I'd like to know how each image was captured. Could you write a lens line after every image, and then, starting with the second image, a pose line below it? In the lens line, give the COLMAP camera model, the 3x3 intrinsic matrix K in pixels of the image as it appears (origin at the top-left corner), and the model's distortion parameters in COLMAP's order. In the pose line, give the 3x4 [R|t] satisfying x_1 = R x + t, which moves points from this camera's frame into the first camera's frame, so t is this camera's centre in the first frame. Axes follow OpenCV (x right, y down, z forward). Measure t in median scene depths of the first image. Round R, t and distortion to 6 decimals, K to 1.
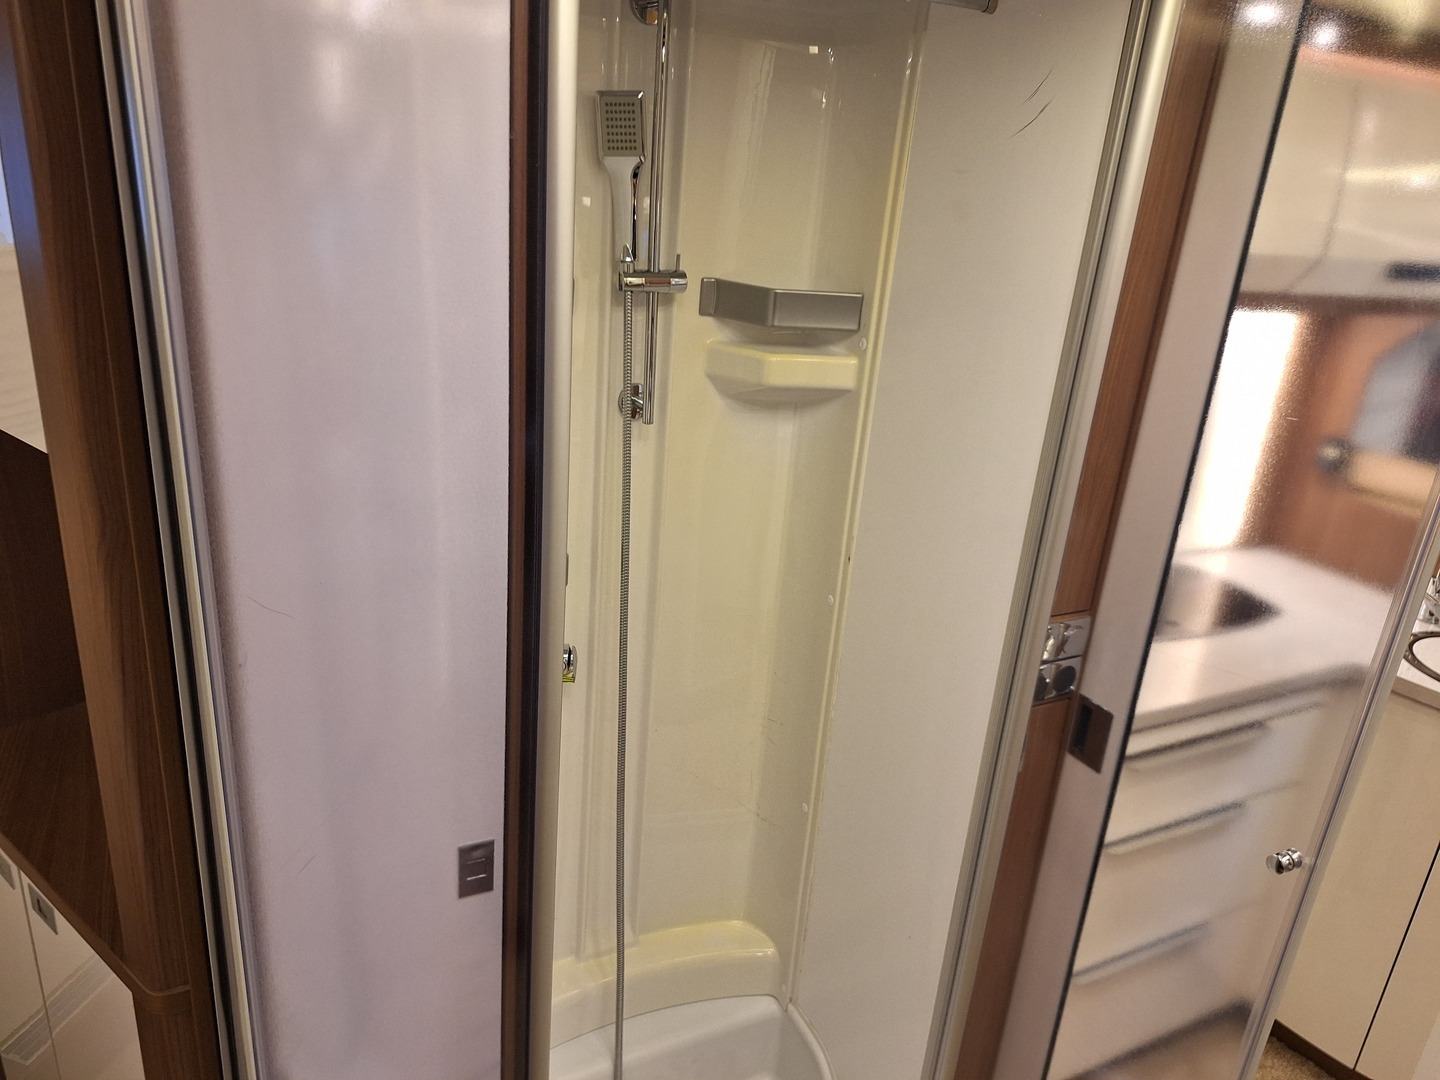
lens RADIAL K [[1007.4, 0, 715.6], [0, 1007.4, 527.6], [0, 0, 1]] dist [0.075037, -0.078422]
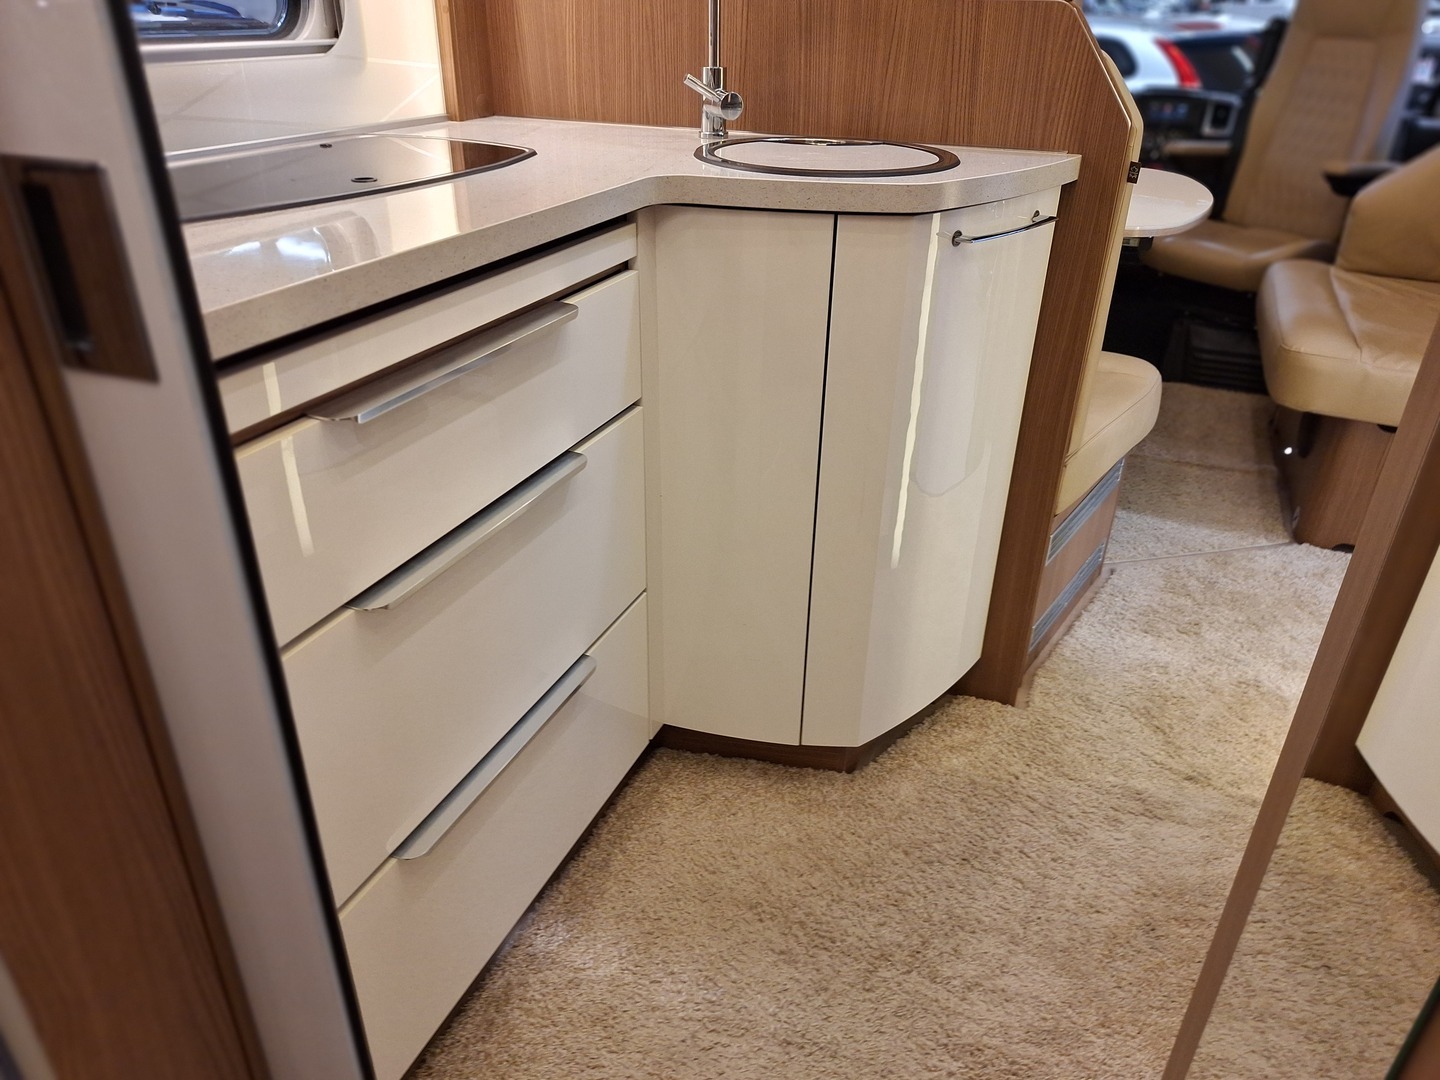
lens RADIAL K [[1007.4, 0, 733.3], [0, 1007.4, 545.3], [0, 0, 1]] dist [0.075037, -0.078422]
pose [[0.750880, -0.361878, 0.552470, 0.283653], [0.248594, 0.929865, 0.271207, 0.223258], [-0.611866, -0.066303, 0.788178, 0.559254]]
